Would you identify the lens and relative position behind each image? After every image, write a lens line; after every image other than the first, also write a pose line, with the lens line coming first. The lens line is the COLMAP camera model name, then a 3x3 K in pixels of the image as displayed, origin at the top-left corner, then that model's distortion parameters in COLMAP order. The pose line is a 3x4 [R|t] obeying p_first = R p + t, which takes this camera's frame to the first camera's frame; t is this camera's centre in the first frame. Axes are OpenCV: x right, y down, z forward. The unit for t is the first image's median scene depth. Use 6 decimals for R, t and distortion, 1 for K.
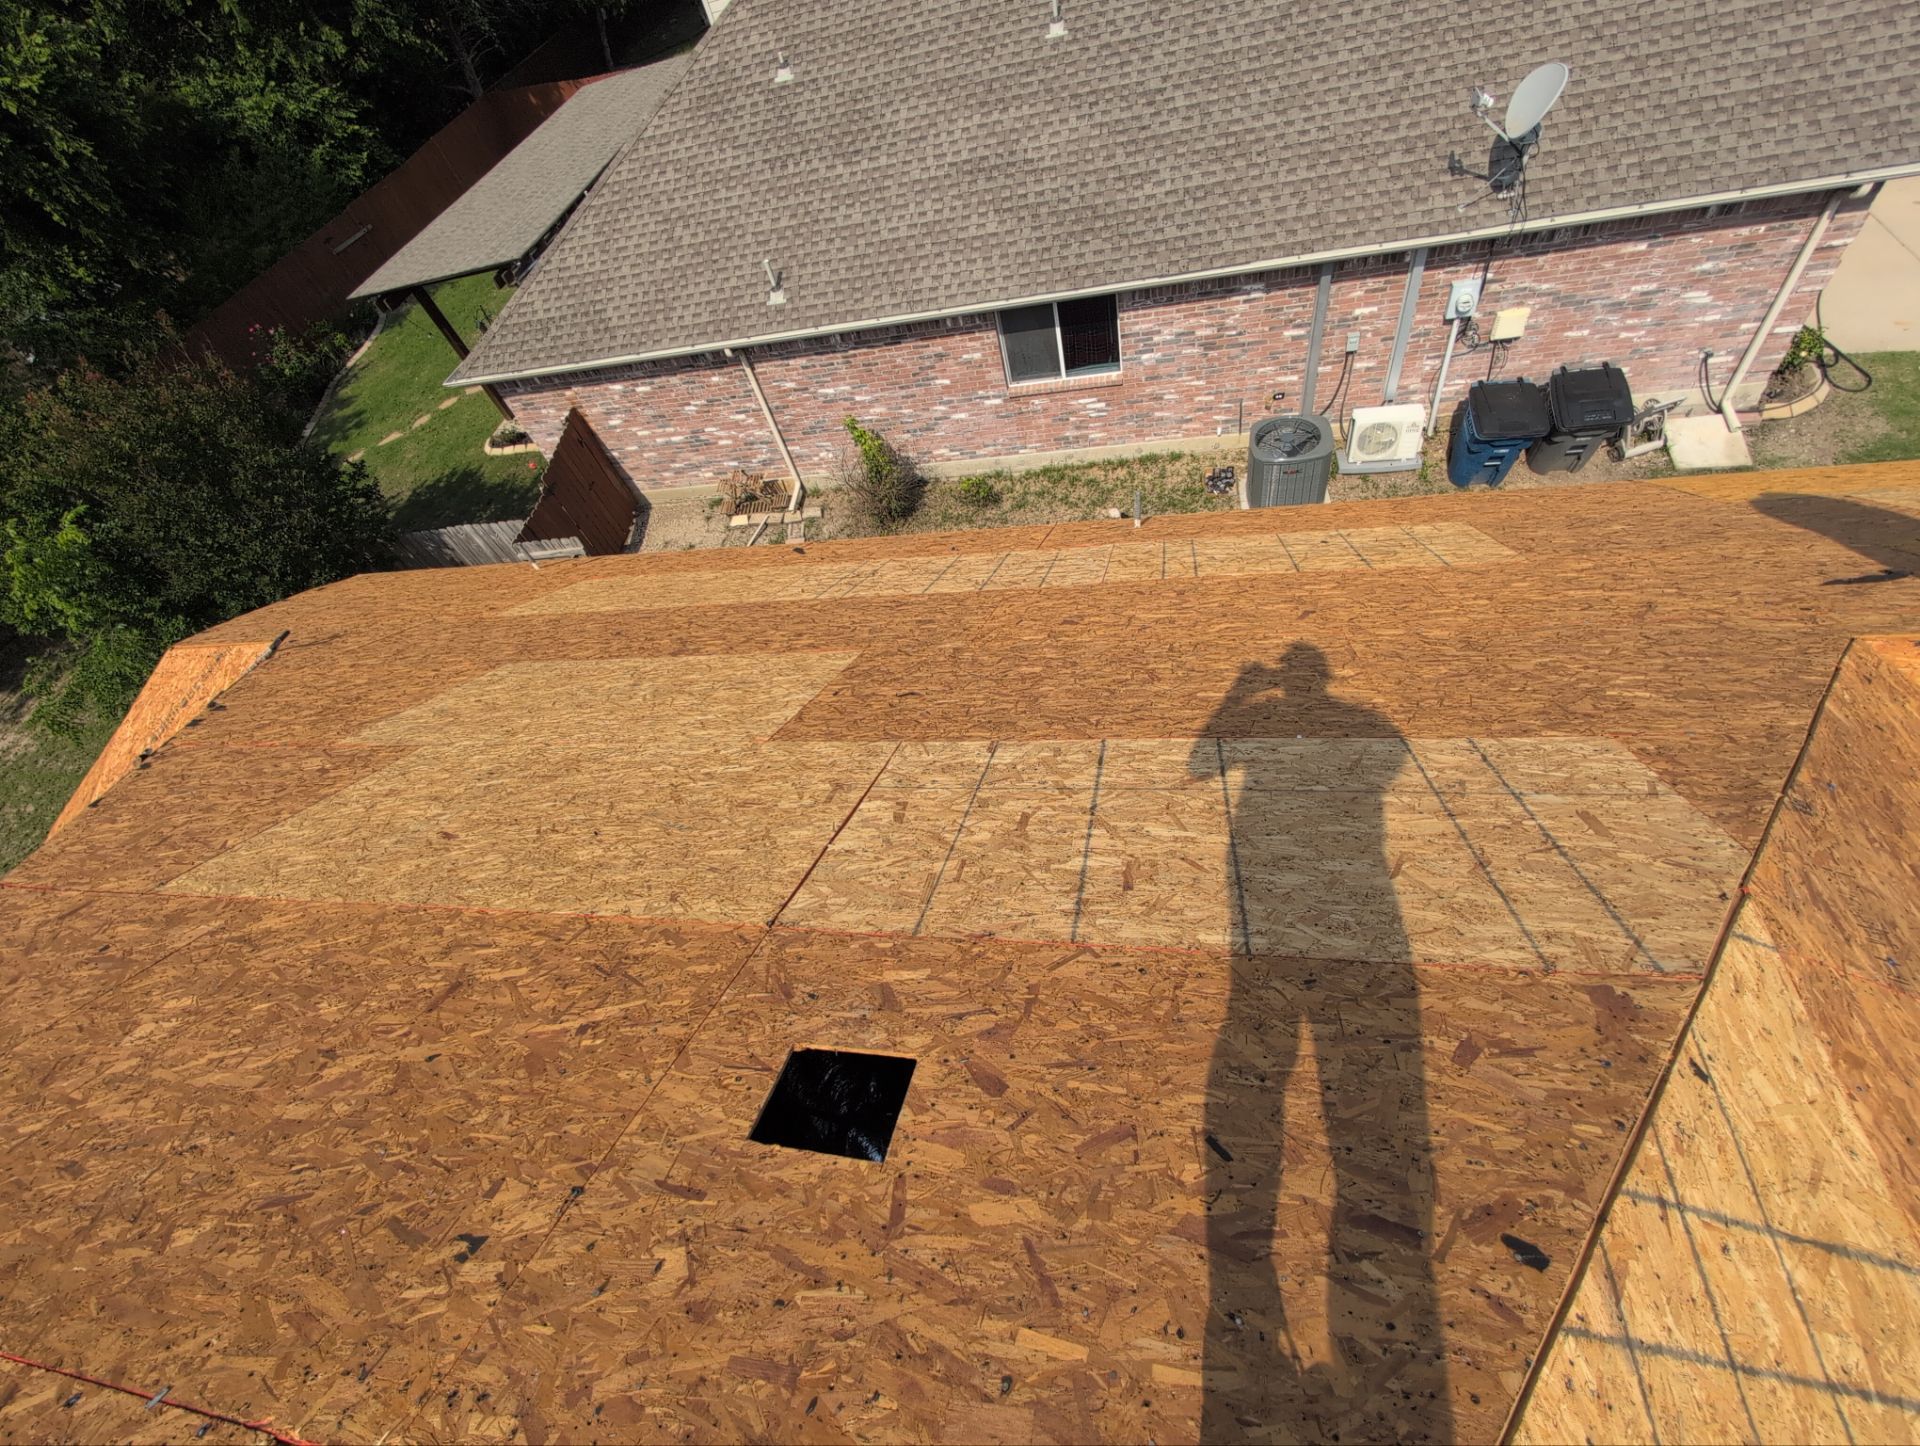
lens RADIAL K [[823.8, 0, 955.5], [0, 823.8, 711.6], [0, 0, 1]] dist [-0.000598, 0.000075]
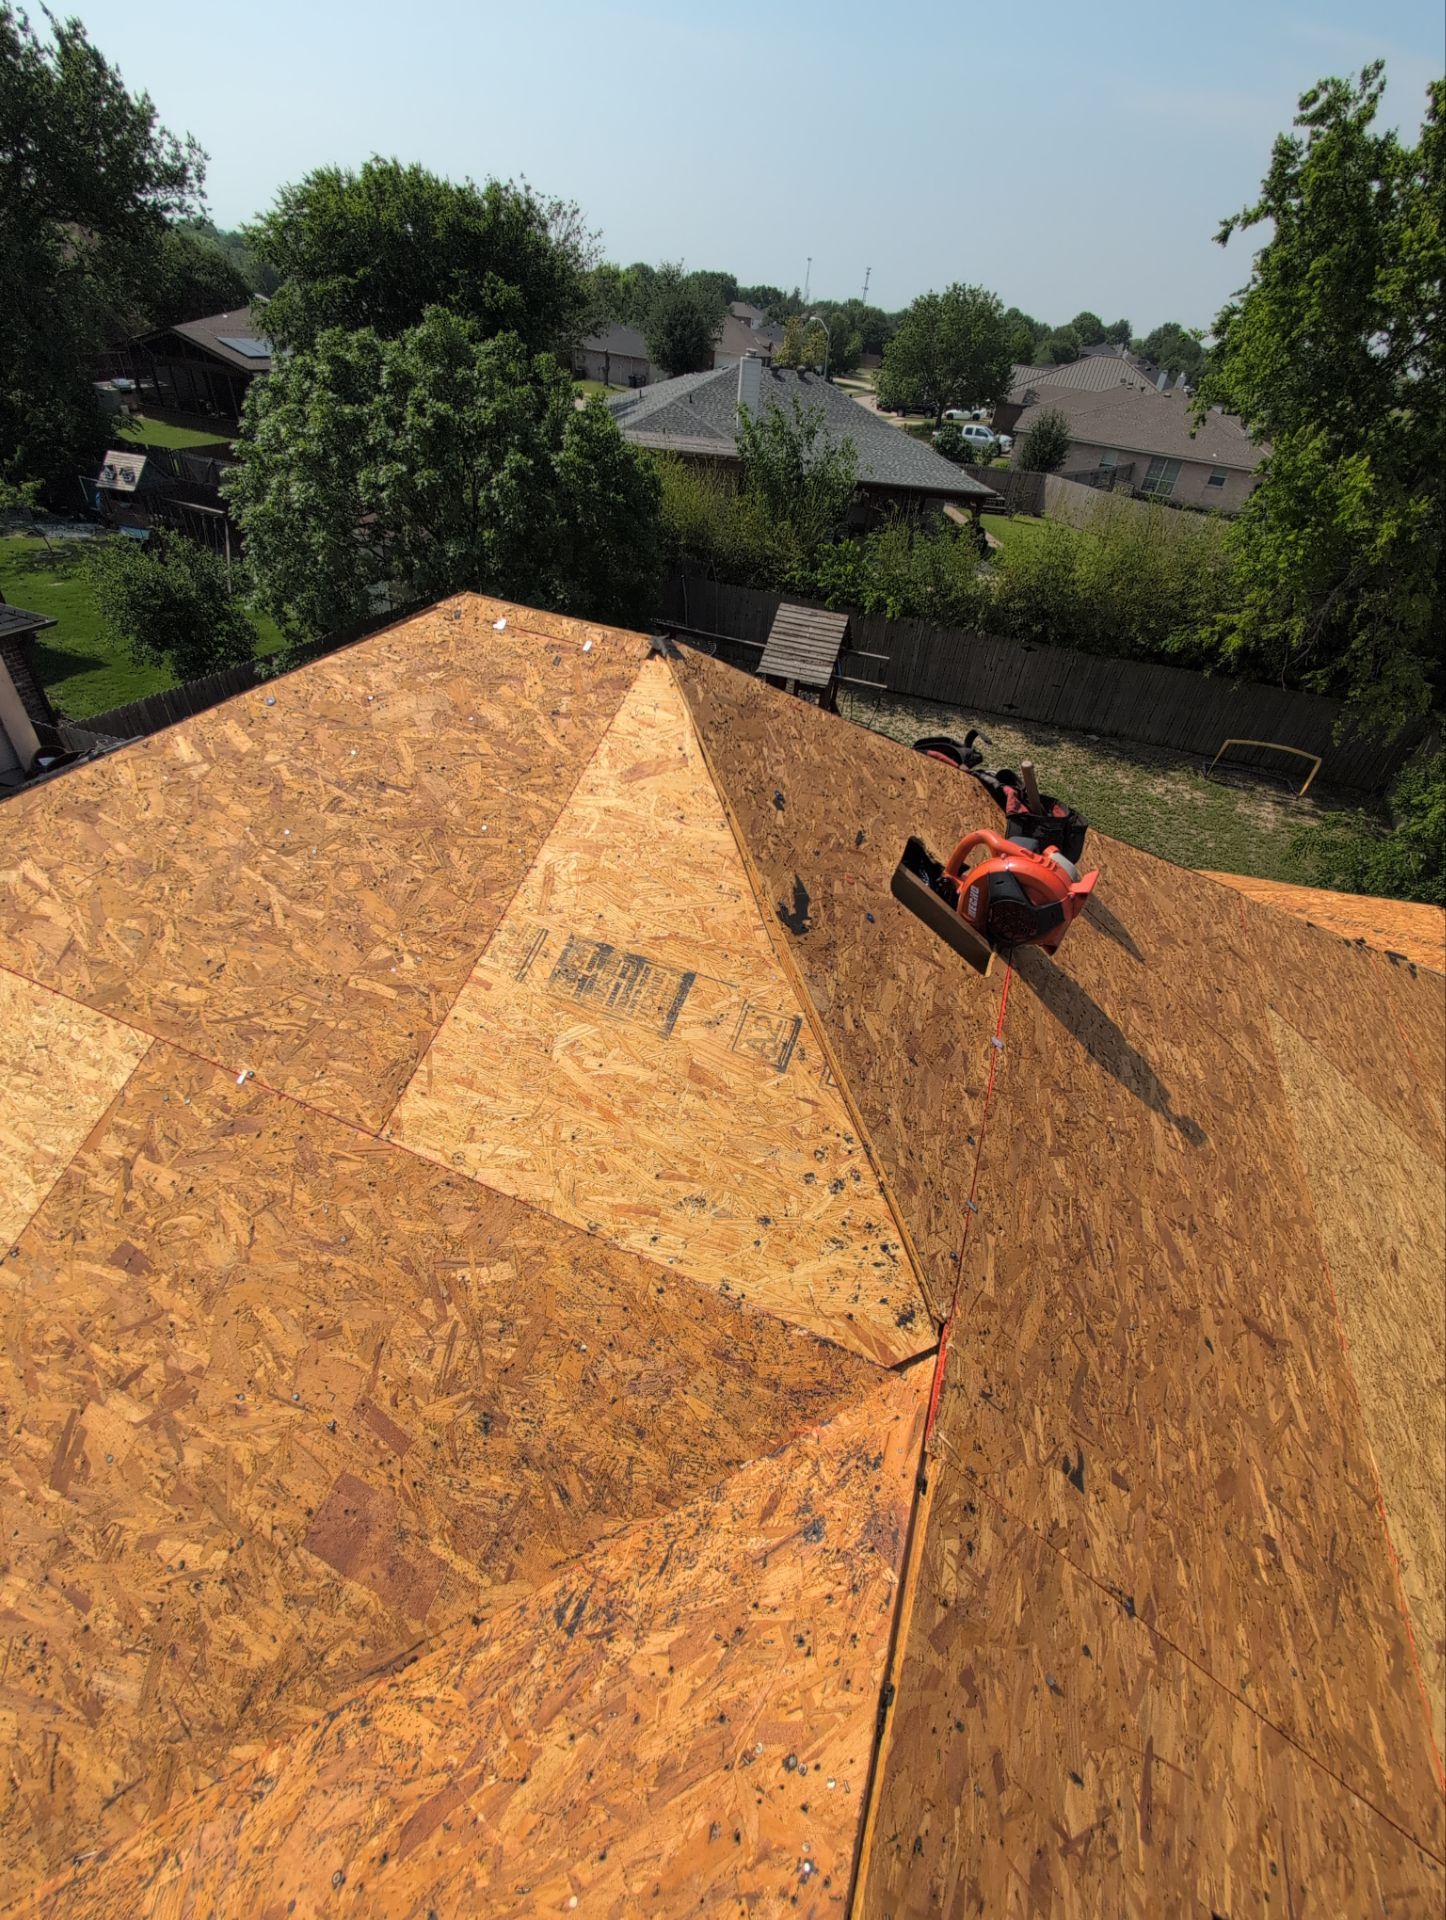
lens RADIAL K [[823.8, 0, 731.1], [0, 823.8, 949.1], [0, 0, 1]] dist [-0.000598, 0.000075]
pose [[-0.228364, 0.746595, -0.624857, -0.201621], [-0.797777, 0.224375, 0.559649, 0.172594], [0.558033, 0.626300, 0.544377, -0.040301]]
